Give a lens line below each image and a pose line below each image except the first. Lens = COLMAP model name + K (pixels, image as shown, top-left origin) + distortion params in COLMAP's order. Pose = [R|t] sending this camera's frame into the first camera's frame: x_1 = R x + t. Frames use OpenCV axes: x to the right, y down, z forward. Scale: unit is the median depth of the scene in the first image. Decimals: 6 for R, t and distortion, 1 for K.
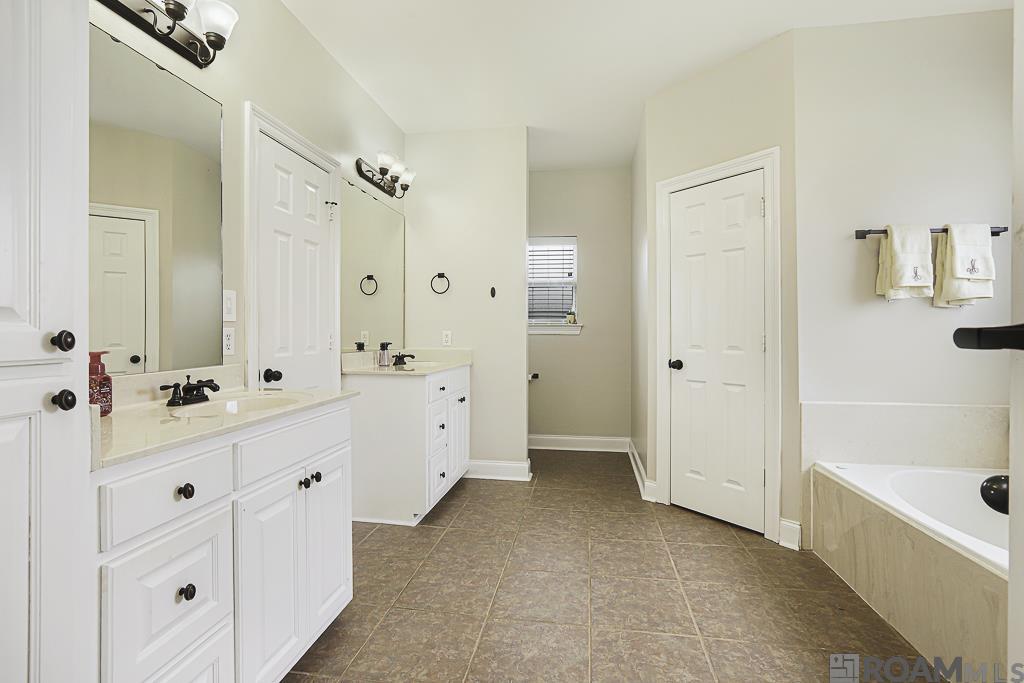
lens RADIAL K [[480.5, 0, 507.3], [0, 480.5, 337.2], [0, 0, 1]] dist [-0.017069, 0.002902]
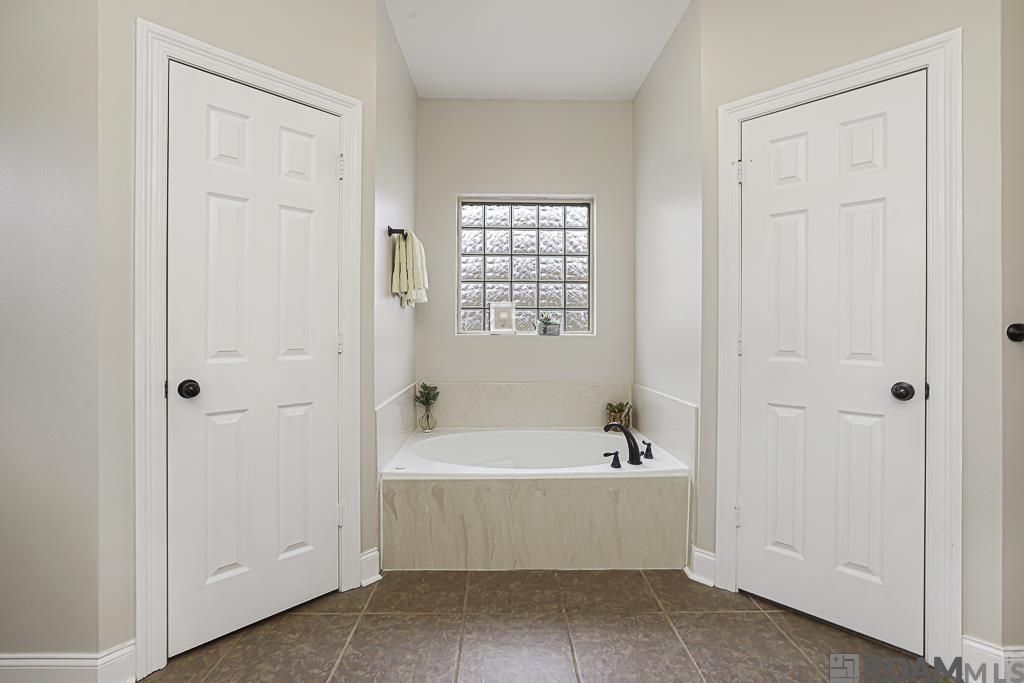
lens RADIAL K [[480.5, 0, 507.9], [0, 480.5, 331.1], [0, 0, 1]] dist [-0.017069, 0.002902]
pose [[-0.190106, -0.006604, 0.981741, -0.310068], [0.004414, 0.999962, 0.007581, -0.013513], [-0.981754, 0.005775, -0.190069, 0.991037]]
